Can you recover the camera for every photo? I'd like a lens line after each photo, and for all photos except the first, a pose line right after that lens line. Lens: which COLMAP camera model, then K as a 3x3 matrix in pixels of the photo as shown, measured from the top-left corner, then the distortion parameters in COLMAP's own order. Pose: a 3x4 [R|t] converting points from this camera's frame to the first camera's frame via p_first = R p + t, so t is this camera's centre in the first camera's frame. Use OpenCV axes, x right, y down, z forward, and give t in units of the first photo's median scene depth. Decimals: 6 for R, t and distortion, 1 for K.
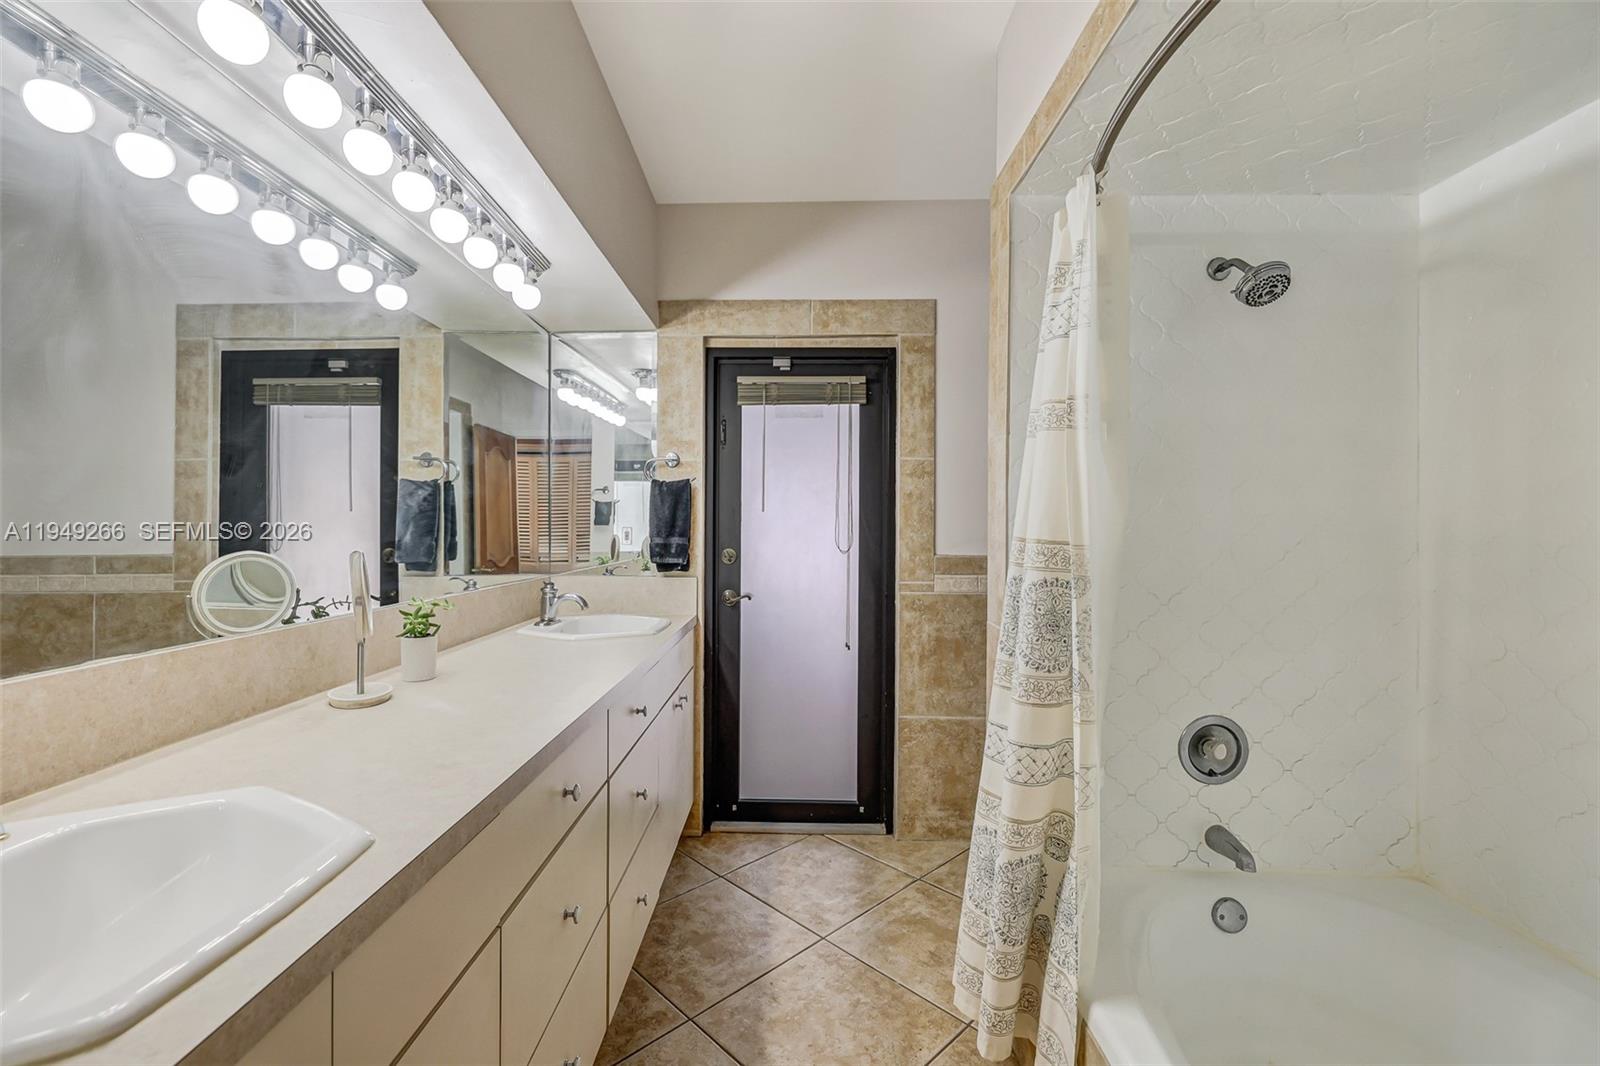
lens RADIAL K [[679.3, 0, 774.9], [0, 679.3, 522.9], [0, 0, 1]] dist [-0.001785, 0.000449]
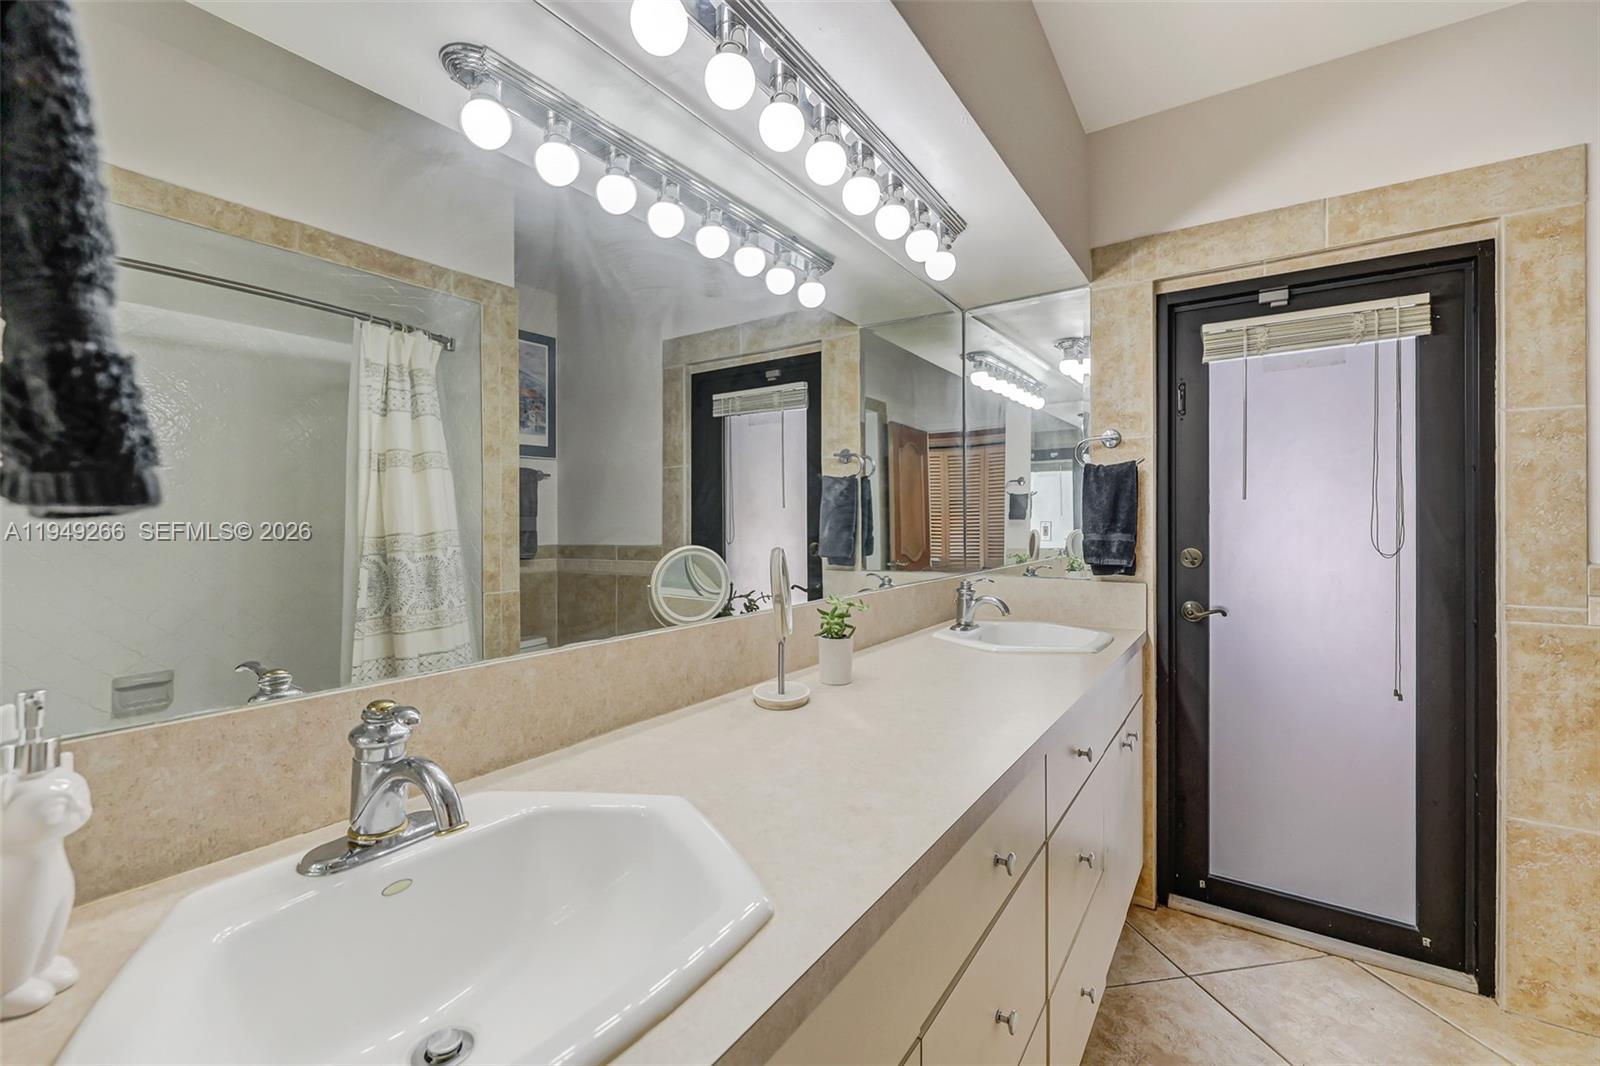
lens RADIAL K [[679.3, 0, 797.1], [0, 679.3, 524.5], [0, 0, 1]] dist [-0.001785, 0.000449]
pose [[0.850662, -0.002728, -0.525706, -0.048286], [0.008170, 0.999934, 0.008033, 0.001014], [0.525650, -0.011129, 0.850628, 0.114247]]
